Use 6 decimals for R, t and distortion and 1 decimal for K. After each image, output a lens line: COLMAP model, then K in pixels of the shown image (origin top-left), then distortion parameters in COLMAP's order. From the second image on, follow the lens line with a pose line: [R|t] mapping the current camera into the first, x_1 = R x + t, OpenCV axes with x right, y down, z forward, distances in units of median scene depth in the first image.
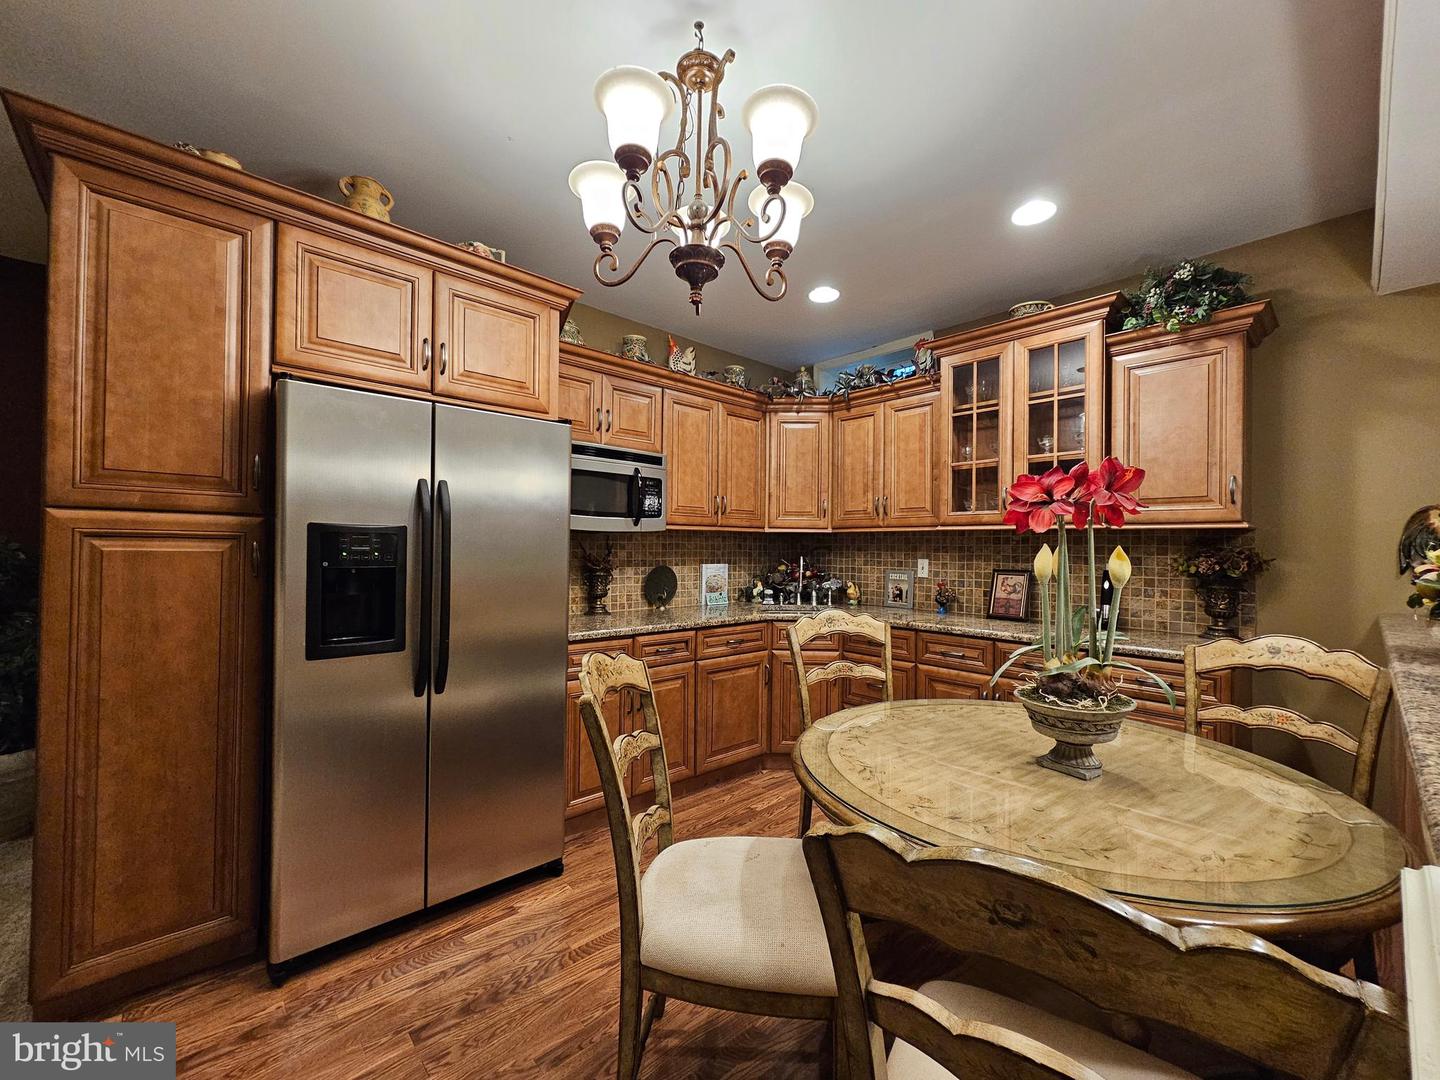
lens RADIAL K [[581.2, 0, 720.0], [0, 581.2, 540.0], [0, 0, 1]] dist [-0.000451, -0.000175]
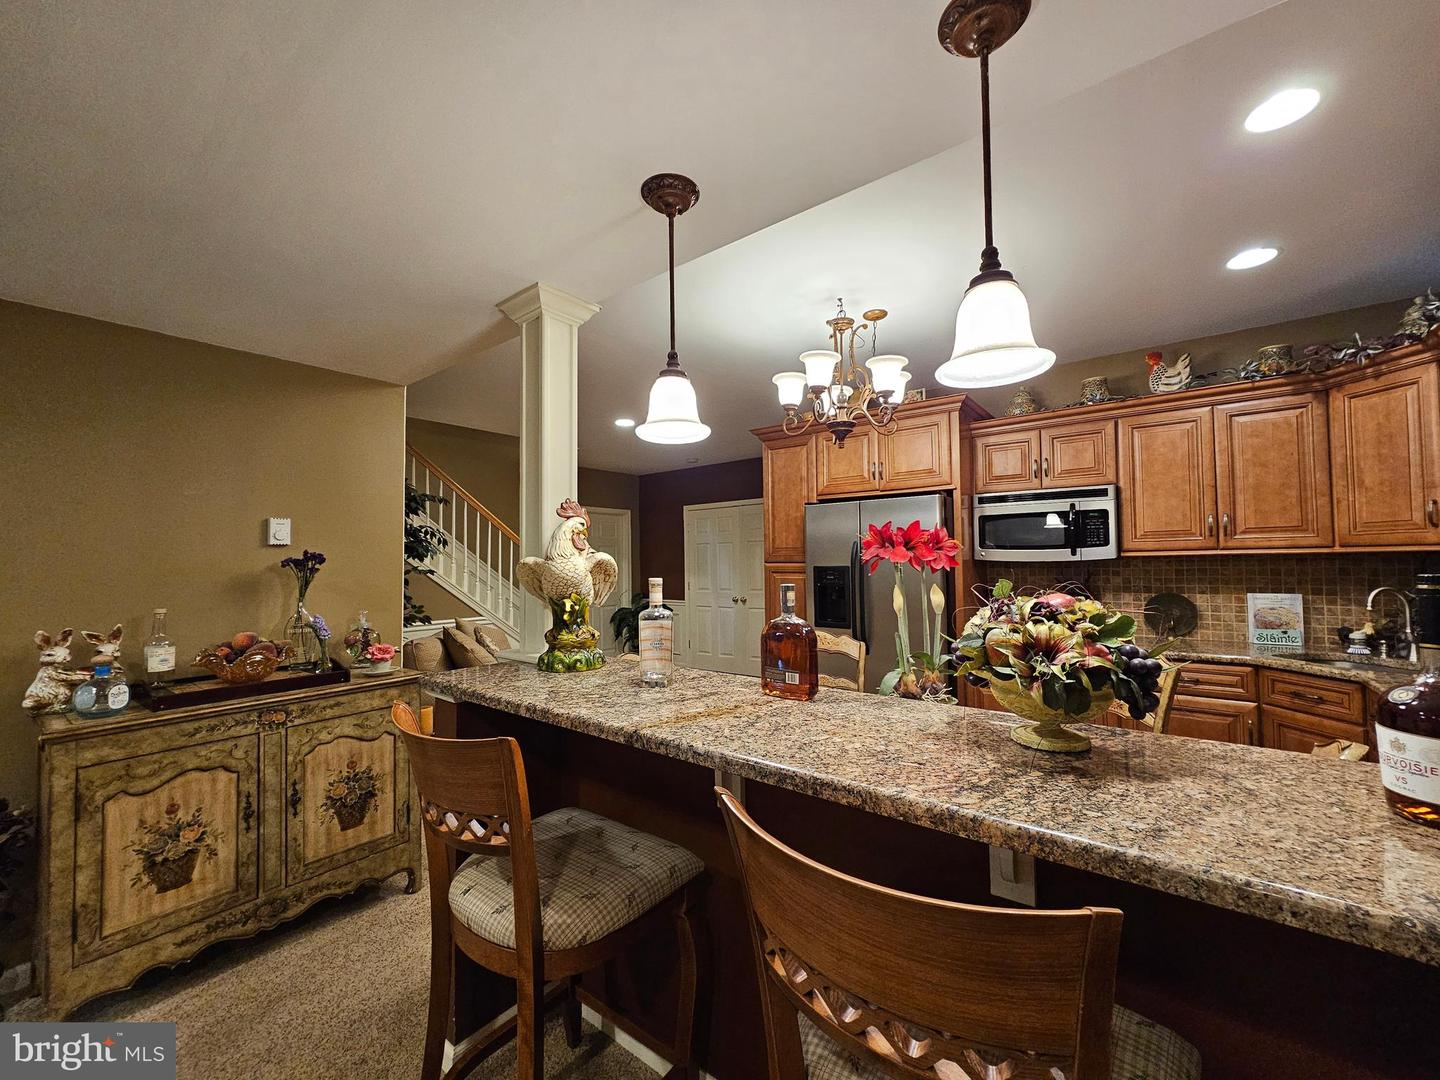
lens RADIAL K [[581.2, 0, 720.0], [0, 581.2, 540.0], [0, 0, 1]] dist [-0.000451, -0.000175]
pose [[0.154296, -0.052017, -0.986654, 0.756118], [0.024328, 0.998510, -0.048837, -0.013779], [0.987725, -0.016468, 0.155332, 0.139931]]
